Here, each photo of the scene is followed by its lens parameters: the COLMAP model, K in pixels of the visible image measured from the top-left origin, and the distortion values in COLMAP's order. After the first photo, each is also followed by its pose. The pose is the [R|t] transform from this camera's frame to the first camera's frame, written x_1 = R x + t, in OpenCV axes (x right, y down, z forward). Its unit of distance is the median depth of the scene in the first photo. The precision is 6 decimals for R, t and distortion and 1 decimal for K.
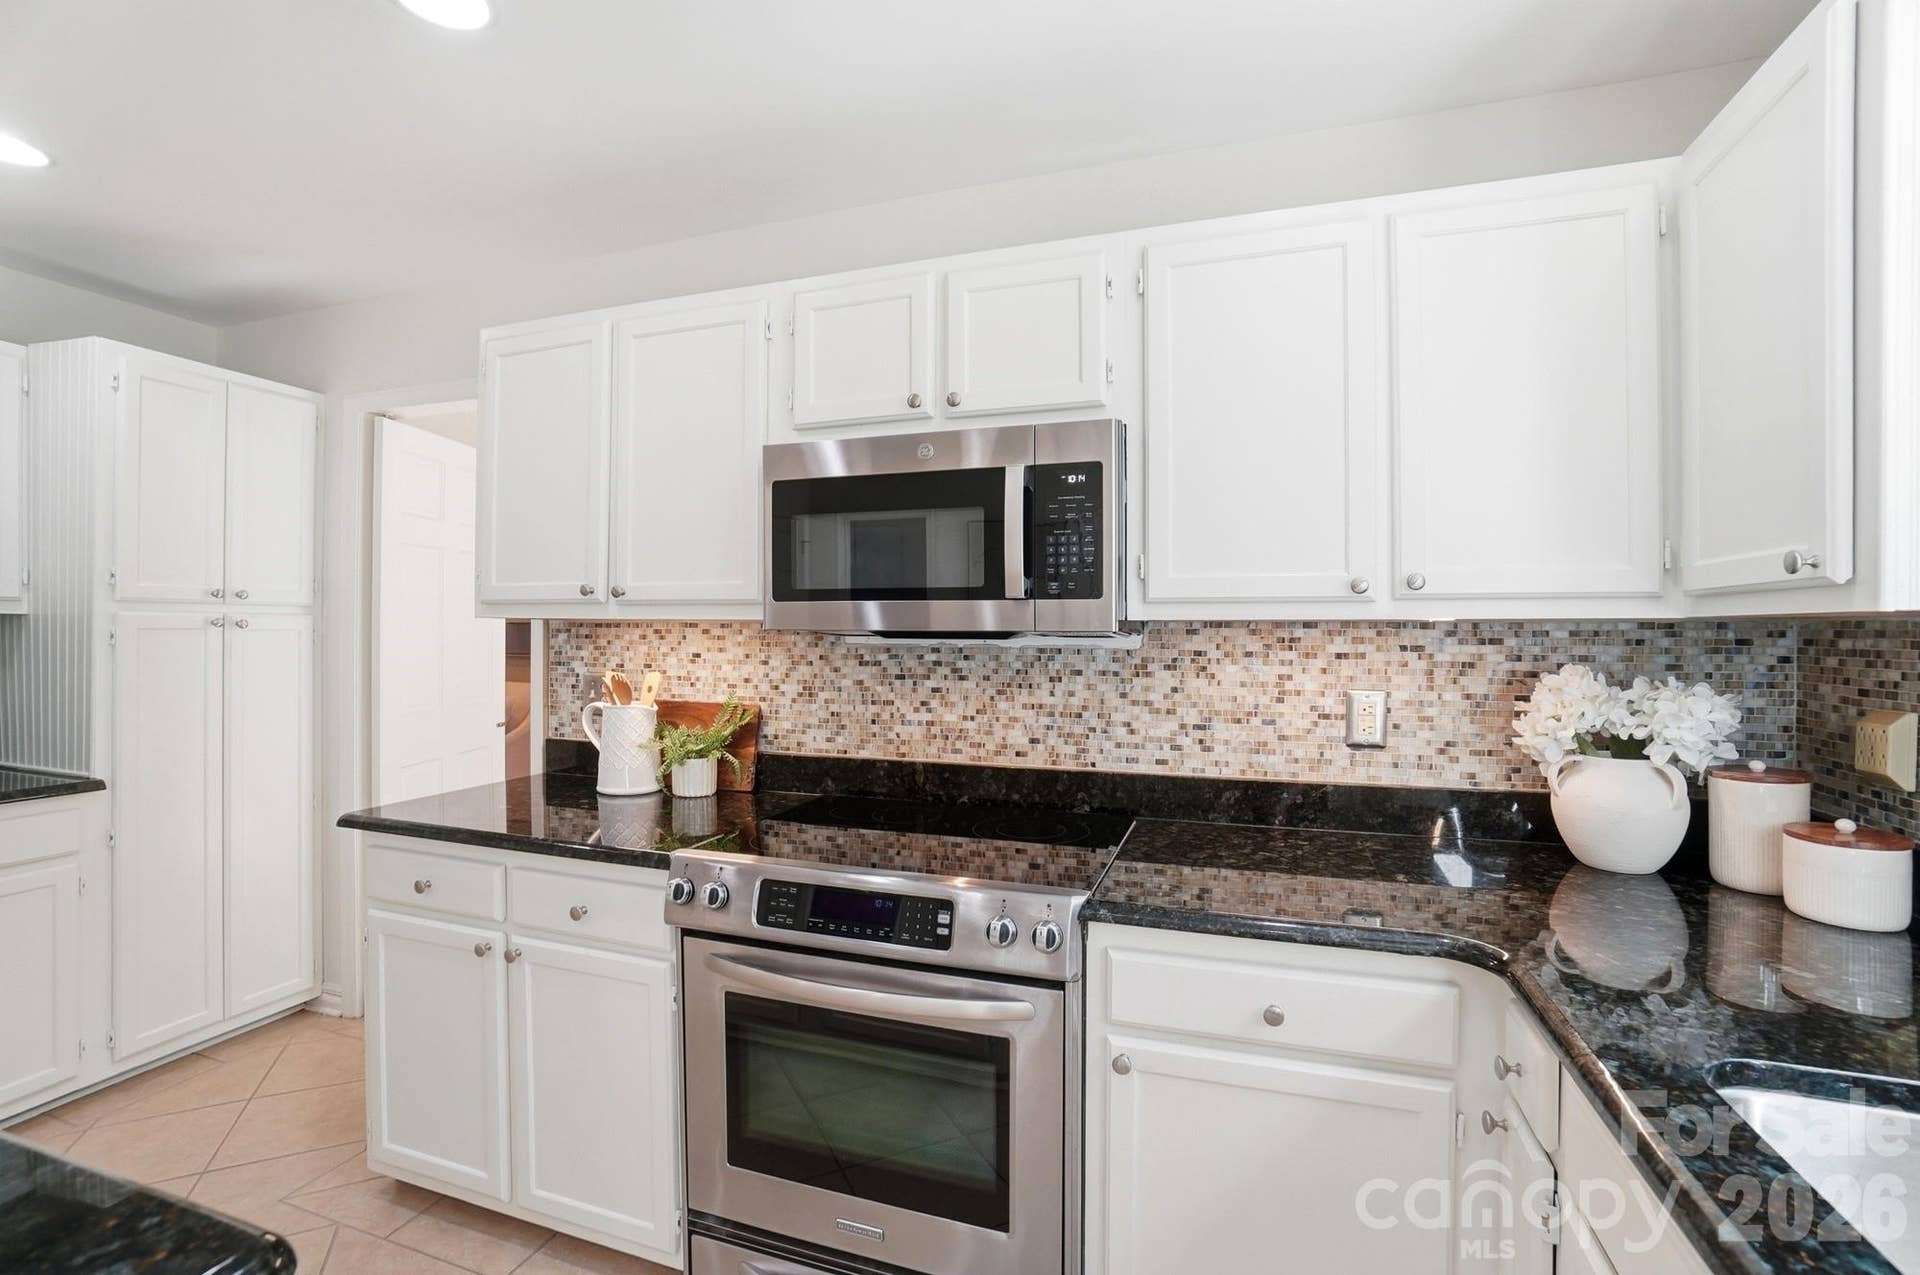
lens RADIAL K [[856.8, 0, 945.9], [0, 856.8, 619.9], [0, 0, 1]] dist [-0.060780, 0.018263]
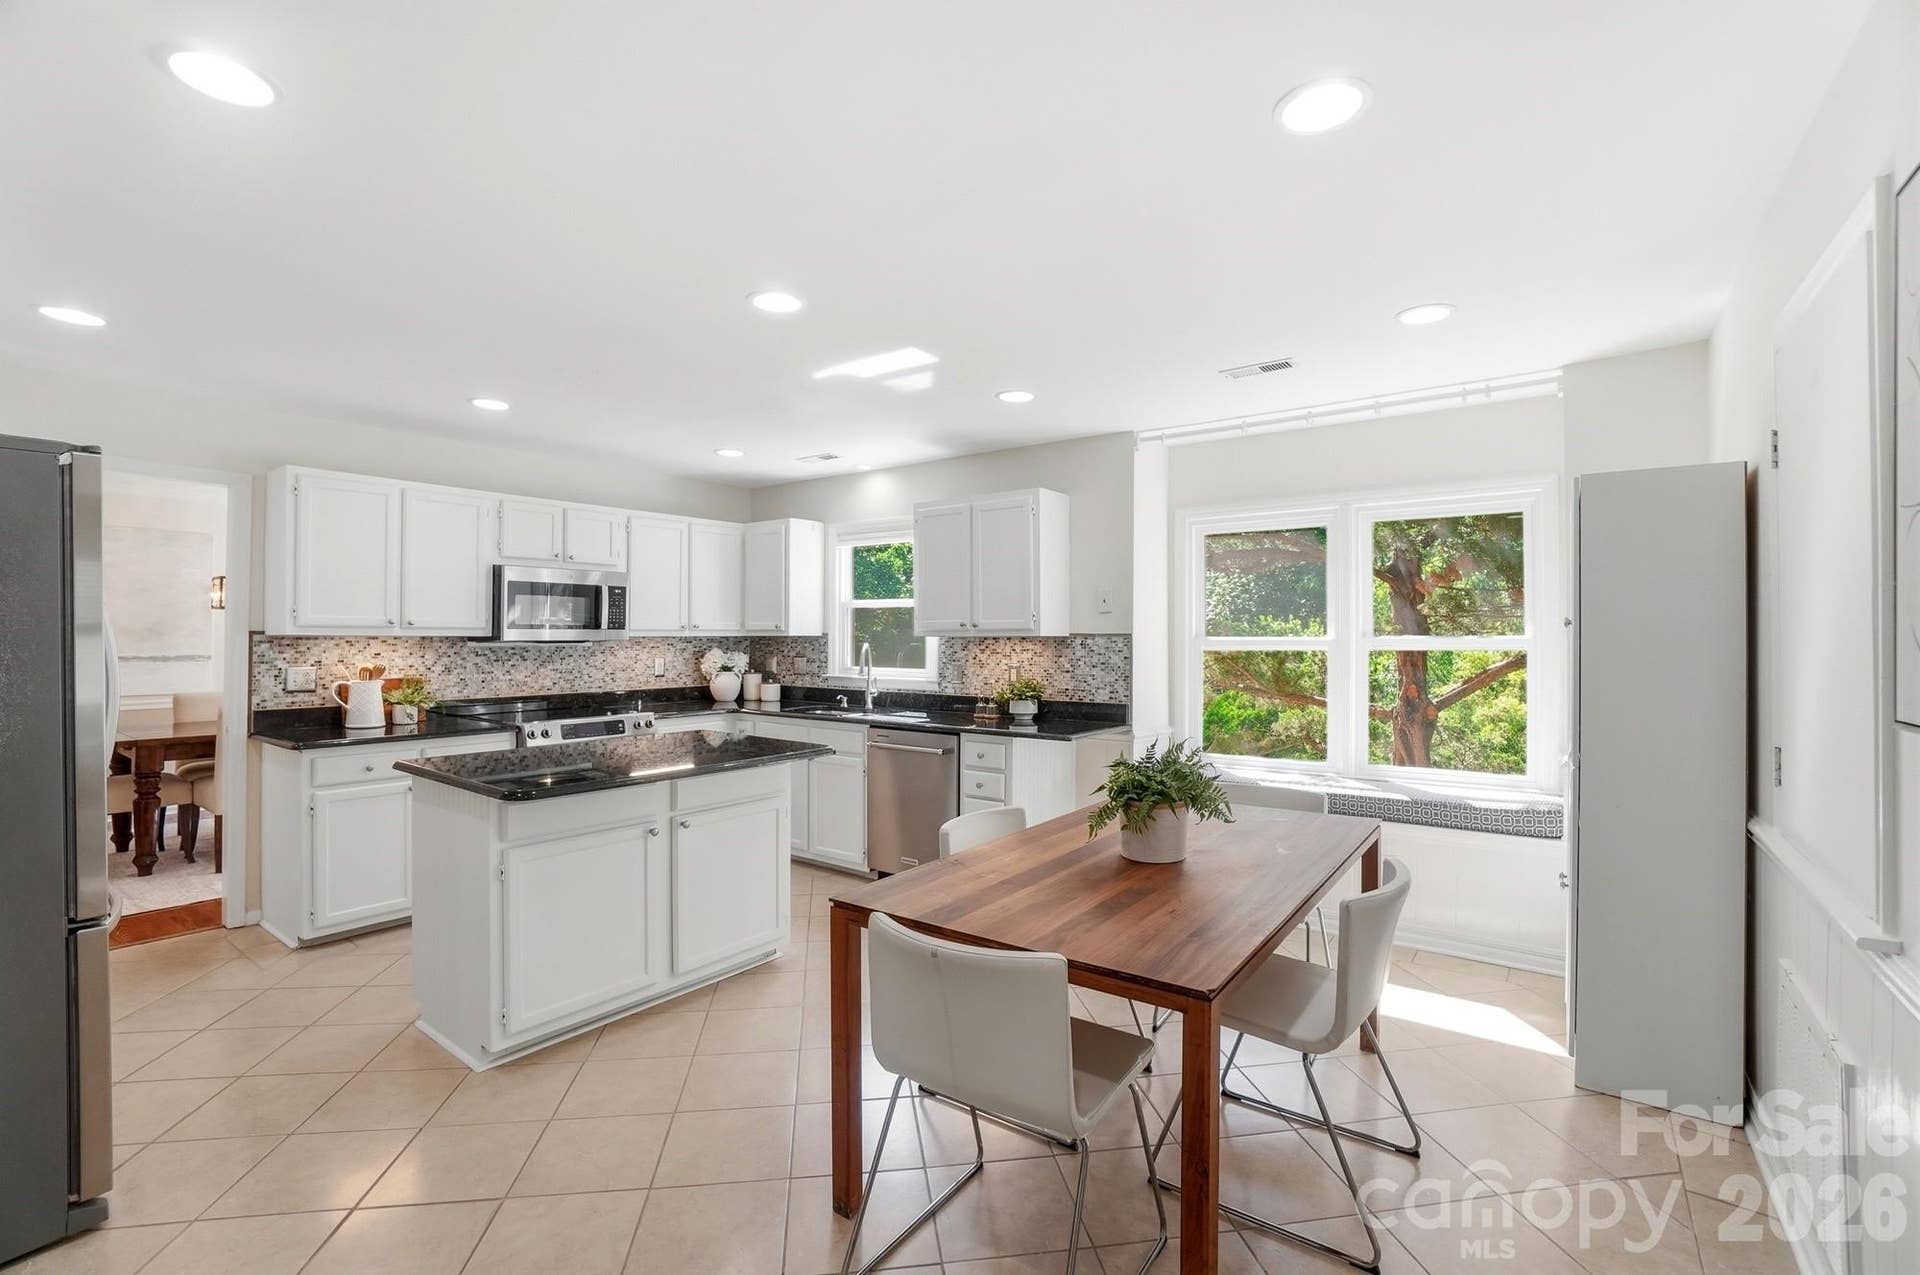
lens RADIAL K [[856.8, 0, 960.3], [0, 856.8, 634.8], [0, 0, 1]] dist [-0.060780, 0.018263]
pose [[0.294252, -0.003087, 0.955723, -1.746822], [-0.013741, 0.999878, 0.007460, -0.033650], [-0.955629, -0.015328, 0.294174, -0.793455]]
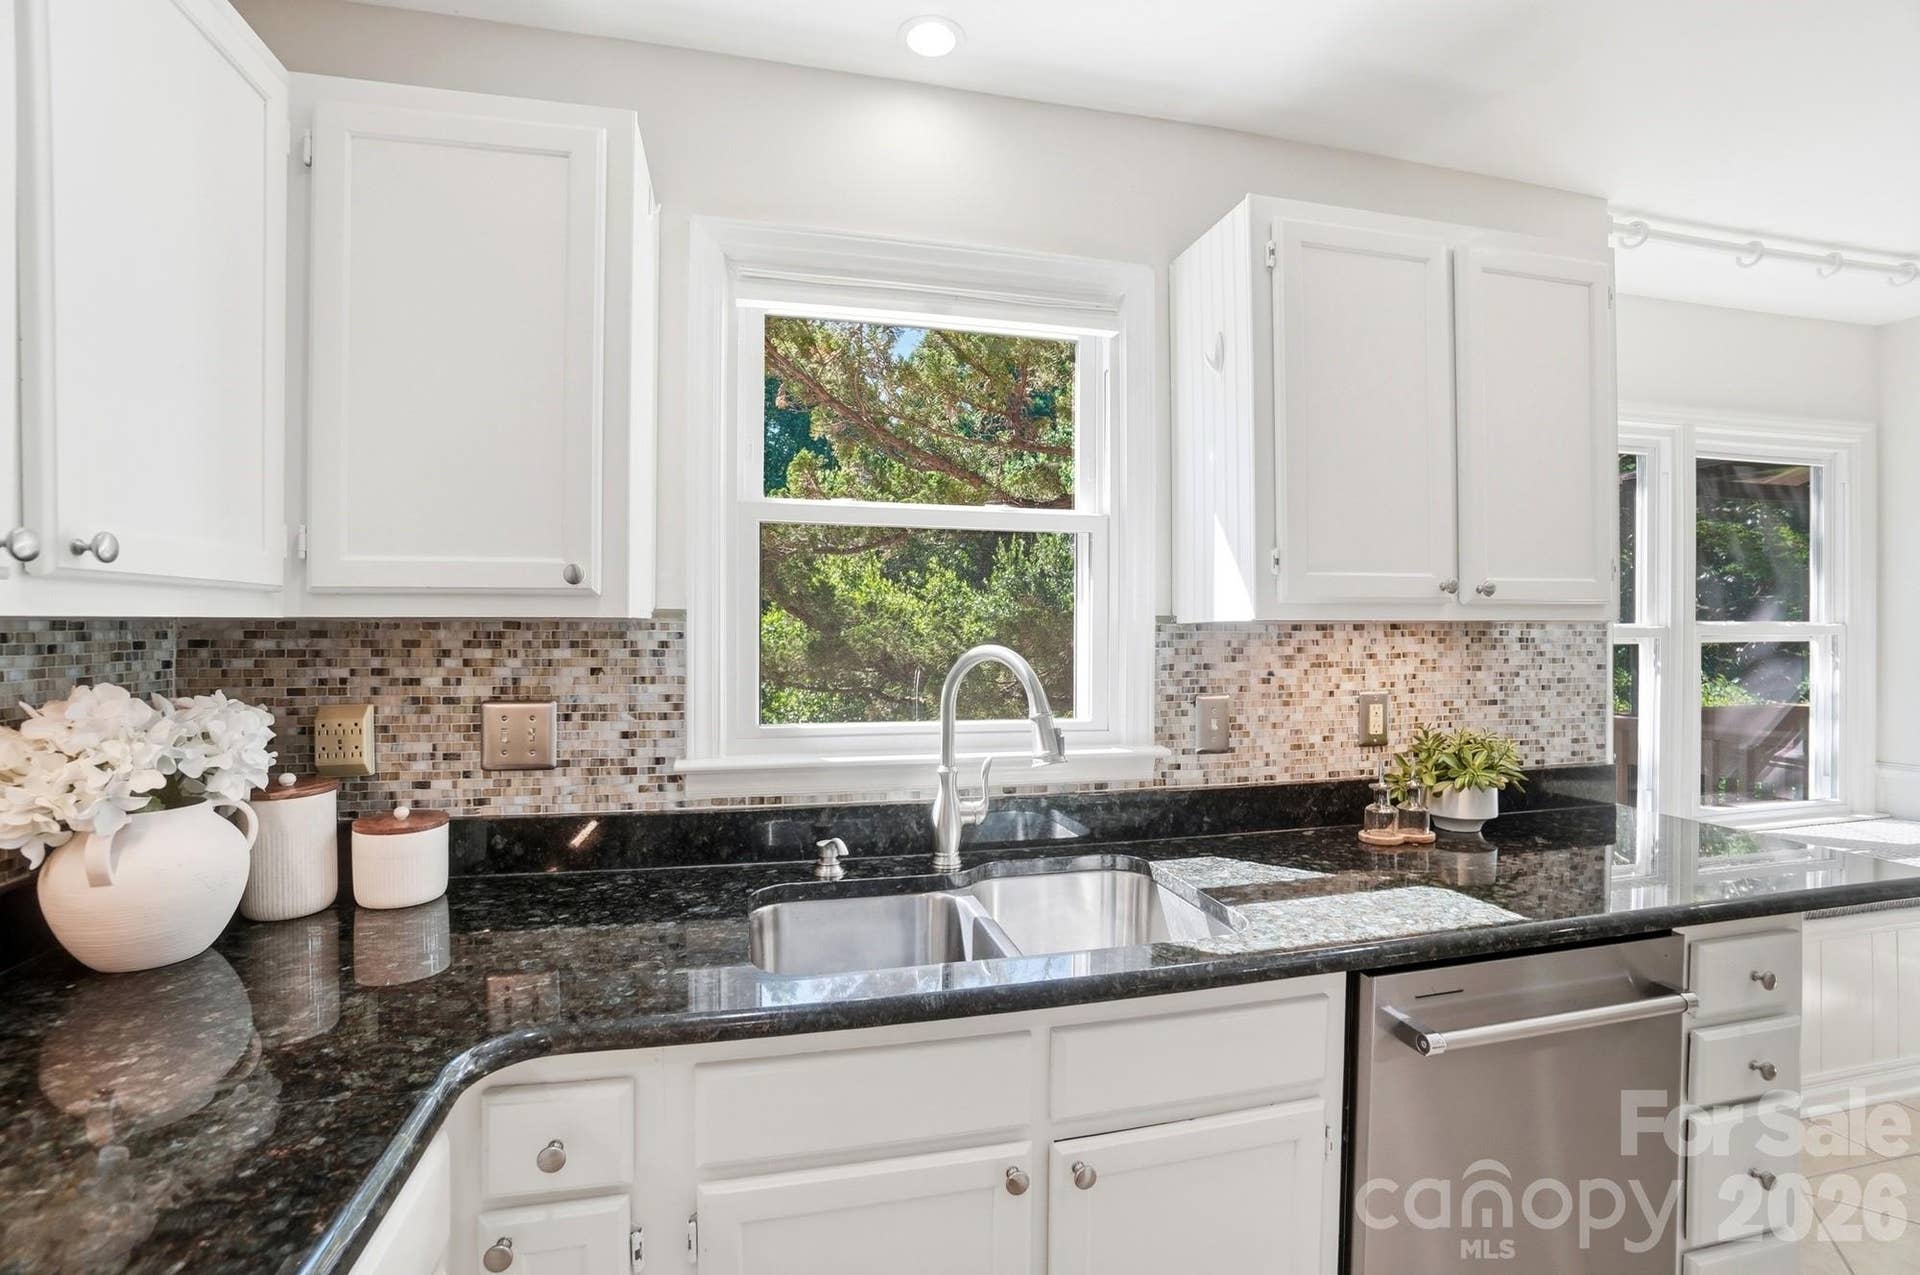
lens RADIAL K [[856.8, 0, 973.4], [0, 856.8, 628.1], [0, 0, 1]] dist [-0.060780, 0.018263]
pose [[-0.544264, -0.009383, 0.838861, -0.124636], [-0.015982, 0.999872, 0.000815, -0.002977], [-0.838762, -0.012963, -0.544344, 0.514012]]
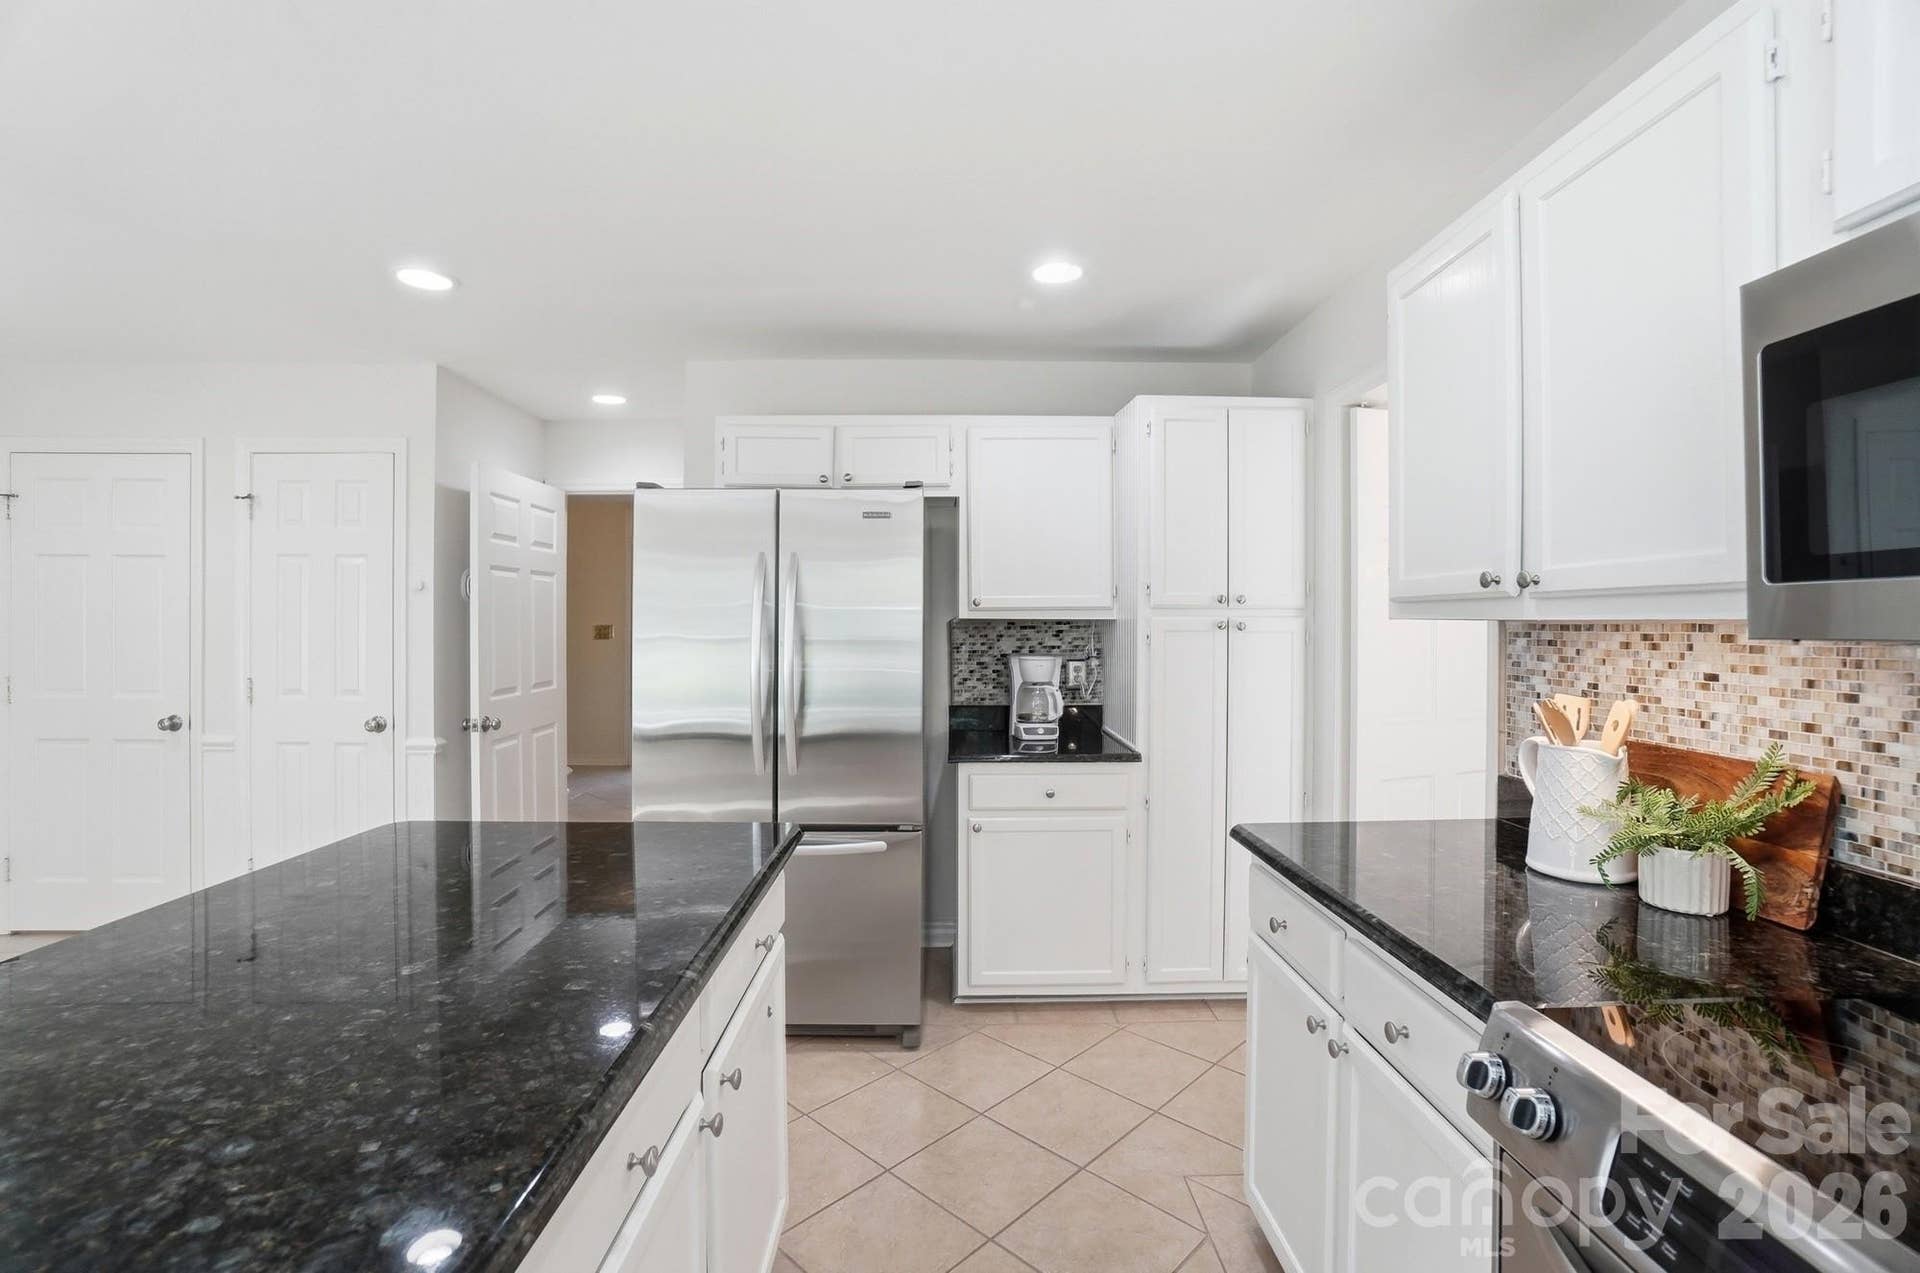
lens RADIAL K [[856.8, 0, 949.8], [0, 856.8, 621.9], [0, 0, 1]] dist [-0.060780, 0.018263]
pose [[0.349979, -0.005959, -0.936739, 0.070983], [0.009194, 0.999953, -0.002926, -0.001227], [0.936713, -0.007588, 0.350017, 0.300480]]
